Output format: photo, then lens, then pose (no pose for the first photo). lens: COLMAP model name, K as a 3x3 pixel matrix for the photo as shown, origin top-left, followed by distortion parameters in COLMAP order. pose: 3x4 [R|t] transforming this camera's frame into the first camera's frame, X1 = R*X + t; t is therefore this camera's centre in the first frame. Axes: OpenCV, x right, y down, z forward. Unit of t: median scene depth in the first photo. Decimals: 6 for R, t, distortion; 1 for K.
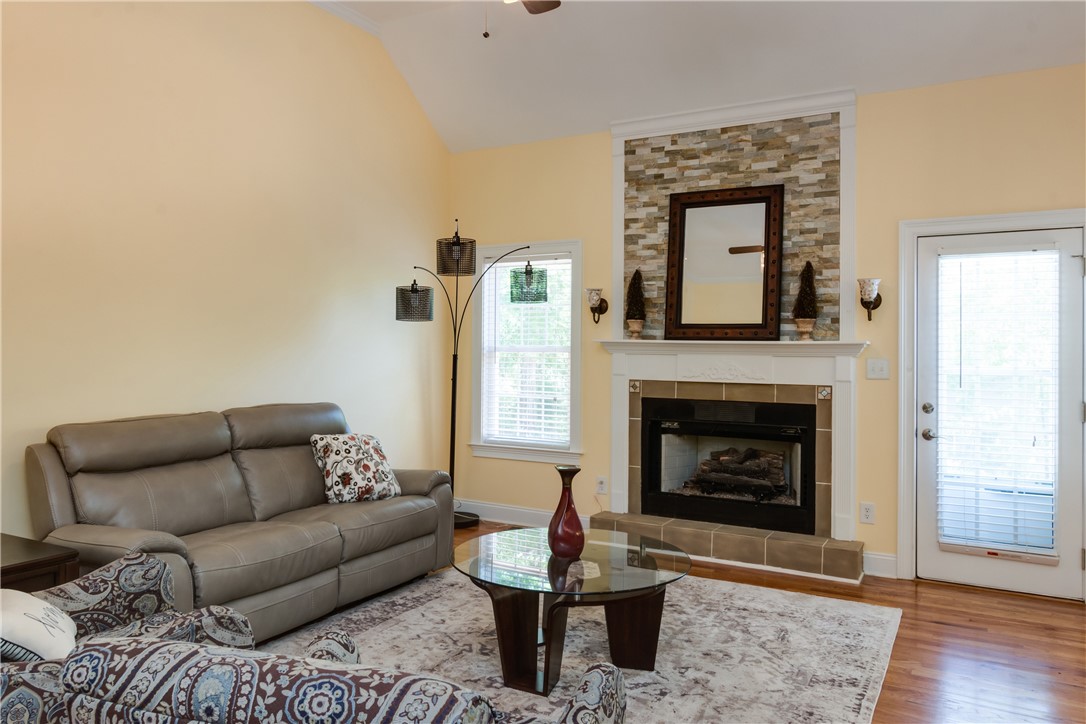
lens RADIAL K [[792.4, 0, 523.9], [0, 792.4, 341.4], [0, 0, 1]] dist [0.003750, 0.004041]
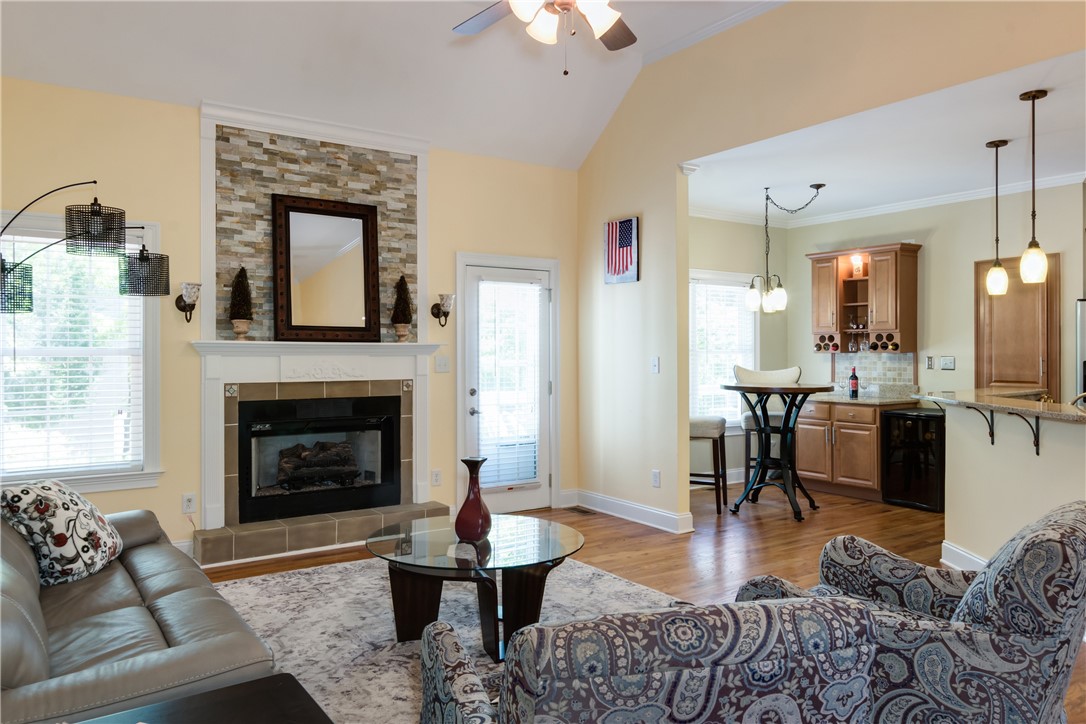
lens RADIAL K [[763.0, 0, 542.5], [0, 763.0, 349.3], [0, 0, 1]] dist [-0.001685, -0.001540]
pose [[0.427572, -0.007445, 0.903951, -0.563160], [-0.003752, 0.999943, 0.010010, -0.002484], [-0.903973, -0.007671, 0.427520, 0.303123]]
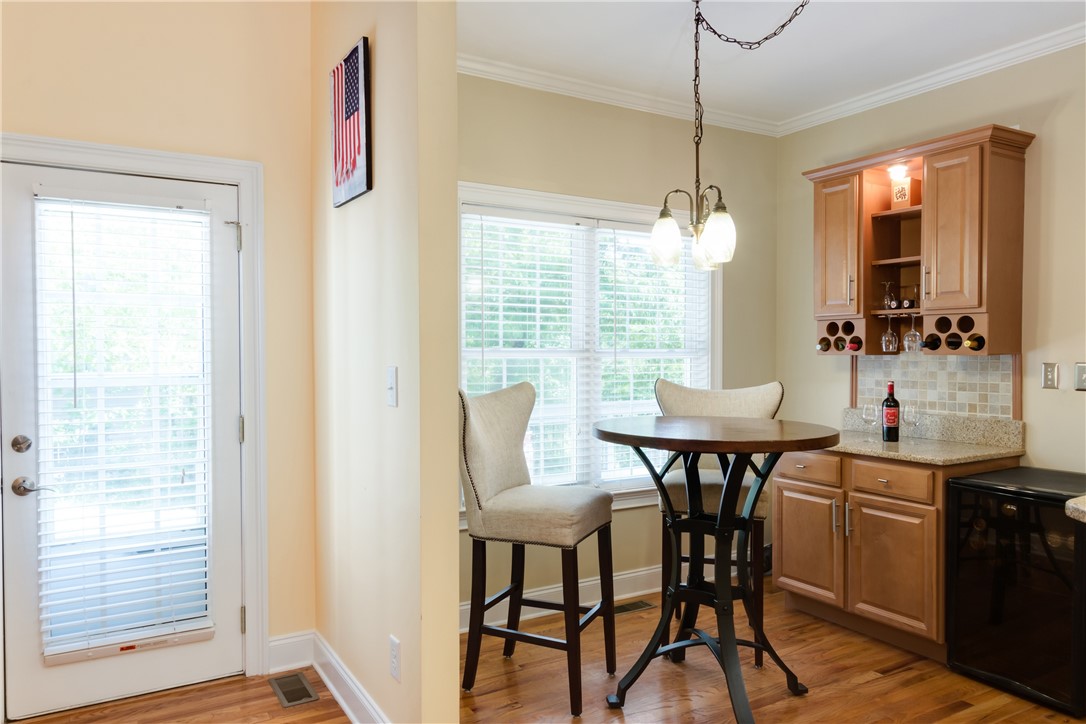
lens RADIAL K [[755.2, 0, 543.0], [0, 755.2, 362.0], [0, 0, 1]] dist [0.002400, -0.001858]
pose [[0.480698, -0.025229, 0.876523, 0.173960], [-0.002351, 0.999545, 0.030059, 0.001802], [-0.876883, -0.016509, 0.480420, 0.331005]]
